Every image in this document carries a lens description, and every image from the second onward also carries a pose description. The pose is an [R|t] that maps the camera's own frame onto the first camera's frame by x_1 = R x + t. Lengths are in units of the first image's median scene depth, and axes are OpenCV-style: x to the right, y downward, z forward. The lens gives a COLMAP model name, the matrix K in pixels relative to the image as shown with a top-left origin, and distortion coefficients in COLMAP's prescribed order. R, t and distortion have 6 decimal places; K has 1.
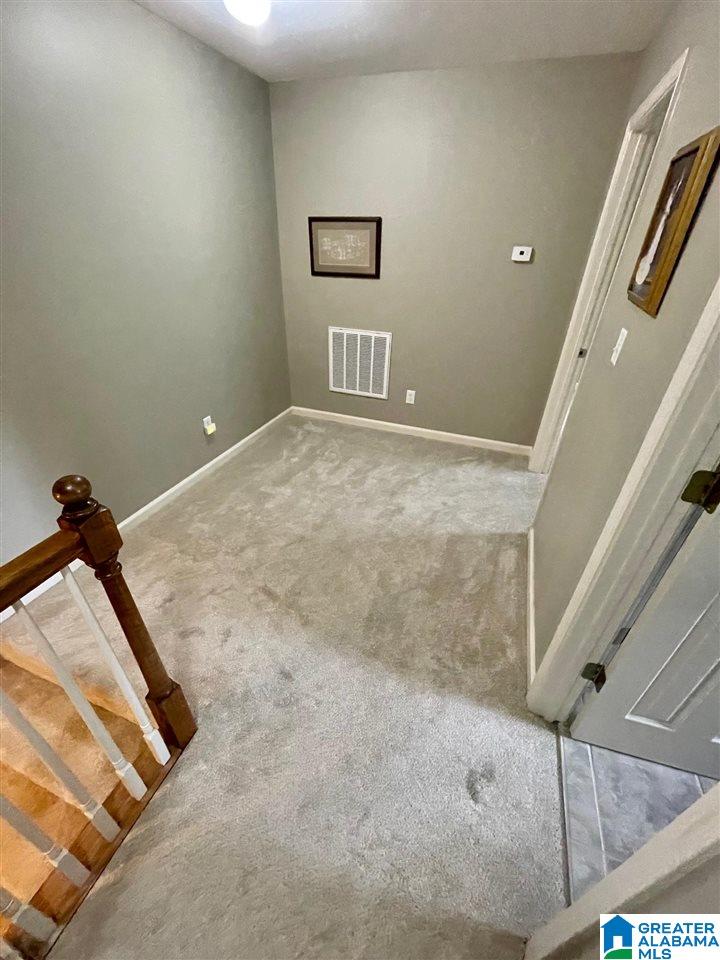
lens RADIAL K [[388.9, 0, 360.5], [0, 388.9, 480.9], [0, 0, 1]] dist [-0.000131, -0.000079]
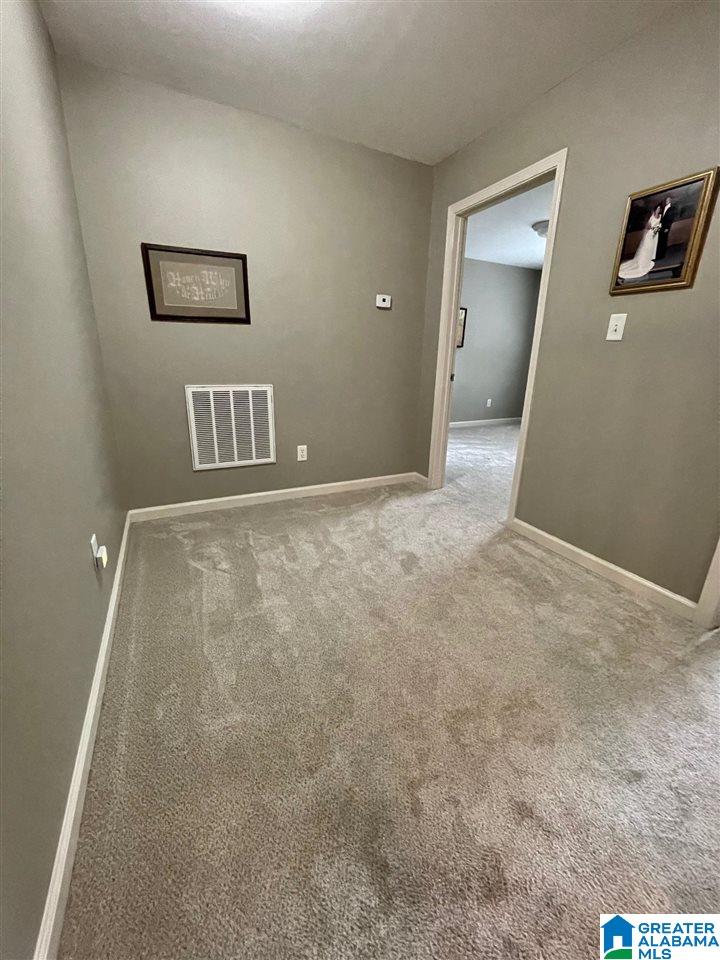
lens RADIAL K [[388.9, 0, 358.4], [0, 388.9, 480.4], [0, 0, 1]] dist [-0.000131, -0.000079]
pose [[0.680174, -0.238098, 0.693305, -0.450855], [0.392277, 0.917190, -0.069861, -0.053560], [-0.619259, 0.319485, 0.717250, 0.348009]]
